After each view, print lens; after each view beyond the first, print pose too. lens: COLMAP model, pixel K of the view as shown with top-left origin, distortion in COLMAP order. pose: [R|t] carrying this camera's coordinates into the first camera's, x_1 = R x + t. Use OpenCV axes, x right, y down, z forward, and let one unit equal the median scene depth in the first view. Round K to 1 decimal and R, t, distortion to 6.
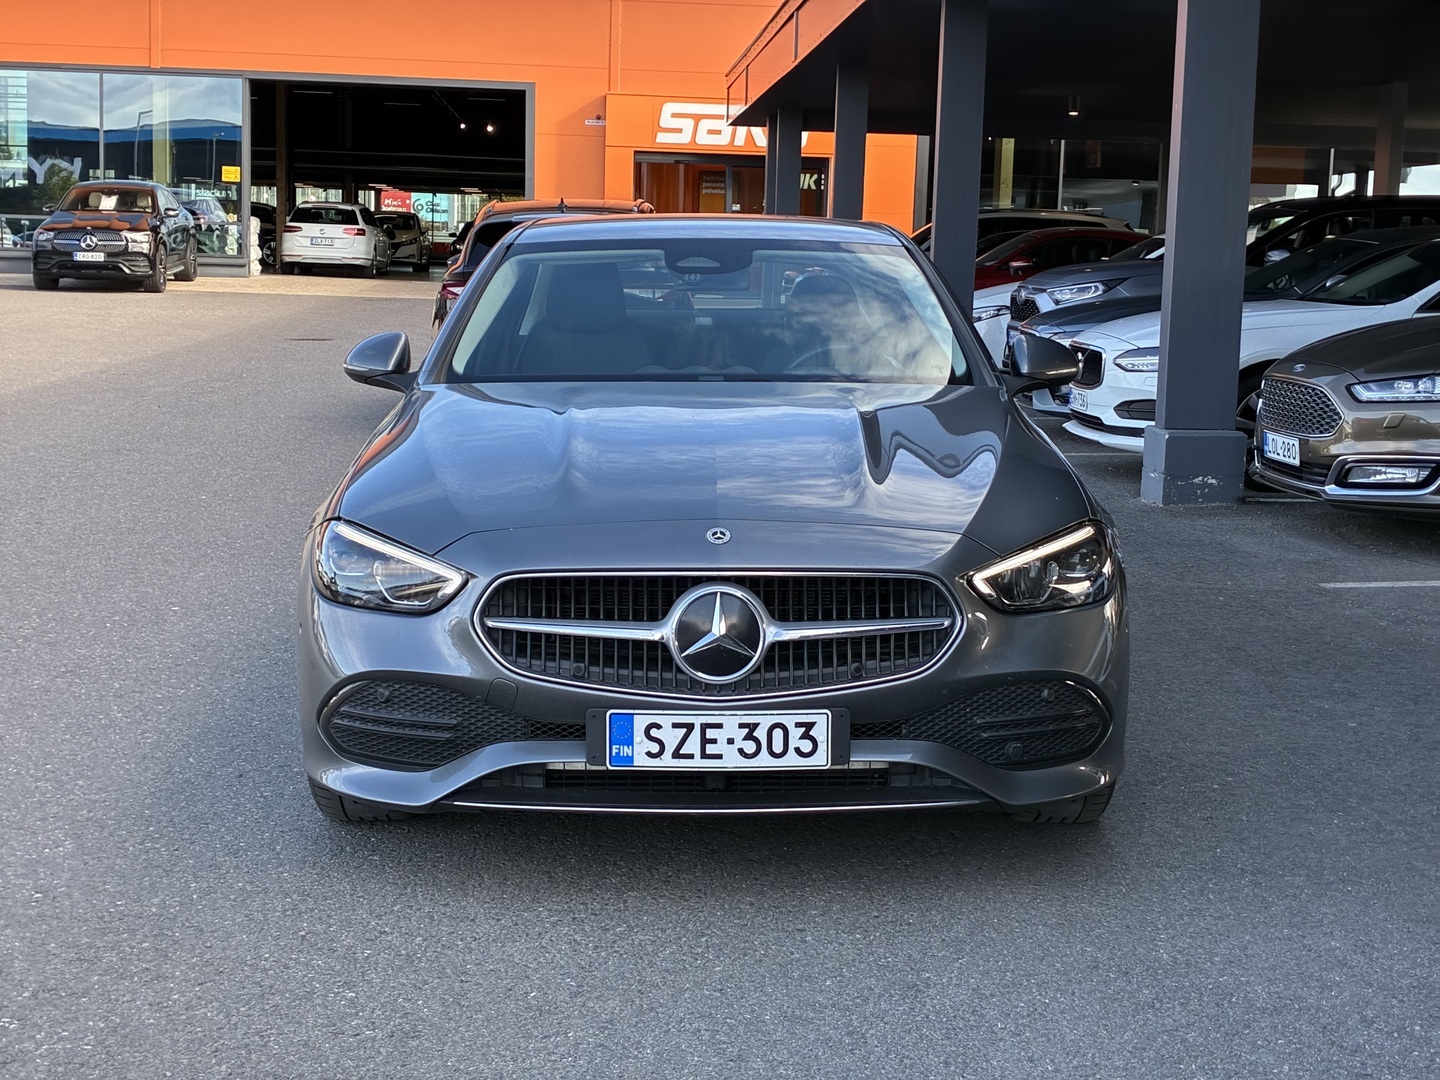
lens RADIAL K [[2170.0, 0, 719.6], [0, 2170.0, 542.7], [0, 0, 1]] dist [-0.040806, 0.000000]
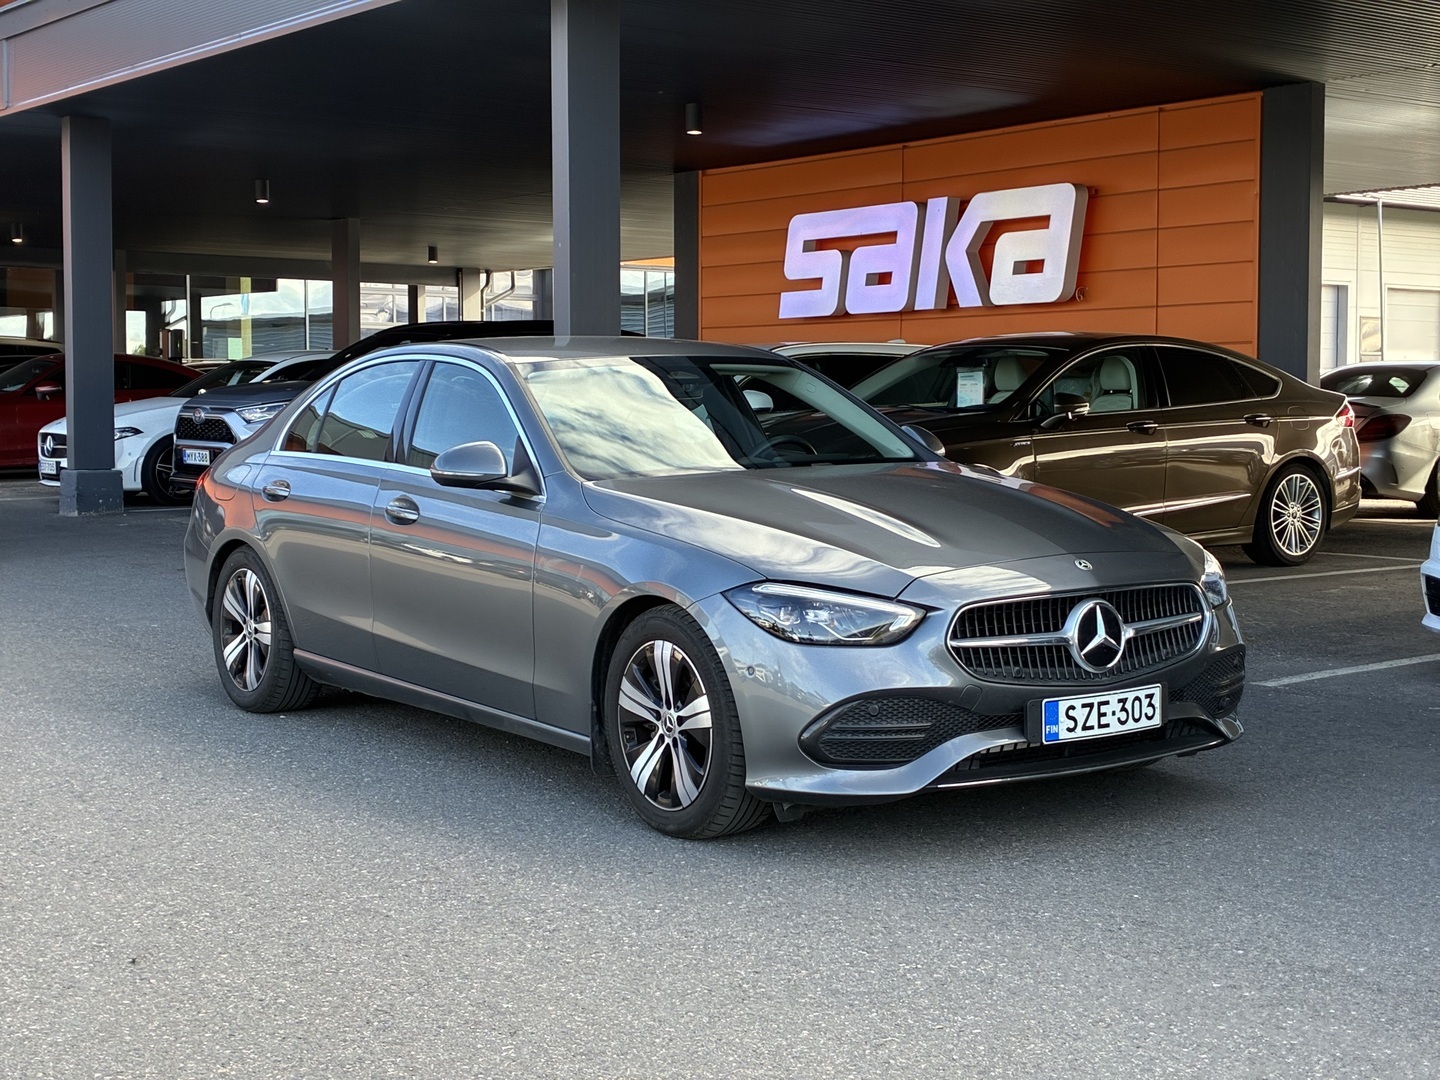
lens RADIAL K [[2170.0, 0, 720.2], [0, 2170.0, 537.0], [0, 0, 1]] dist [-0.040806, 0.000000]
pose [[0.830023, -0.056084, 0.554902, -0.954737], [0.089124, 0.995484, -0.032698, 0.003071], [-0.550562, 0.076595, 0.831273, -0.011602]]
